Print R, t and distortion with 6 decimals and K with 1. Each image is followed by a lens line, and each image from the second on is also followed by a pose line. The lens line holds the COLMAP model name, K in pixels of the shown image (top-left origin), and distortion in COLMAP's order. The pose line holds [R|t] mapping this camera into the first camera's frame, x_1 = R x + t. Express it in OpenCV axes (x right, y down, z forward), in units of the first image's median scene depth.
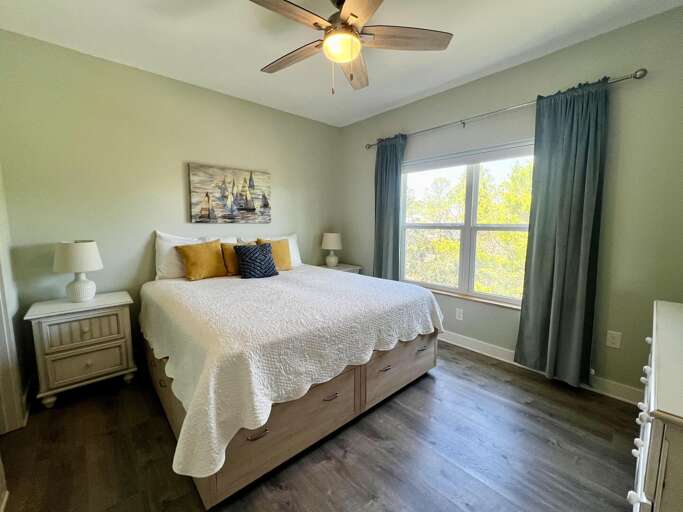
lens RADIAL K [[279.3, 0, 345.3], [0, 279.3, 254.1], [0, 0, 1]] dist [-0.002821, -0.000163]
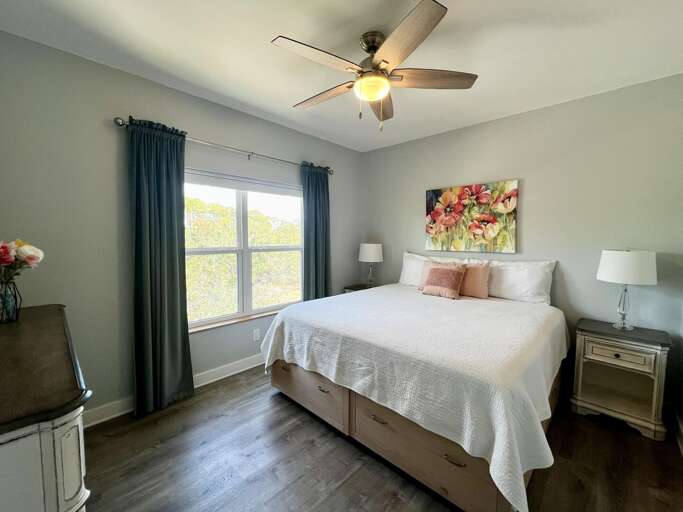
lens RADIAL K [[279.3, 0, 345.3], [0, 279.3, 254.1], [0, 0, 1]] dist [-0.002821, -0.000163]
pose [[-0.083767, -0.054632, 0.994987, -0.640795], [0.117965, 0.990931, 0.064341, -0.105462], [-0.989478, 0.122763, -0.076563, 0.710654]]
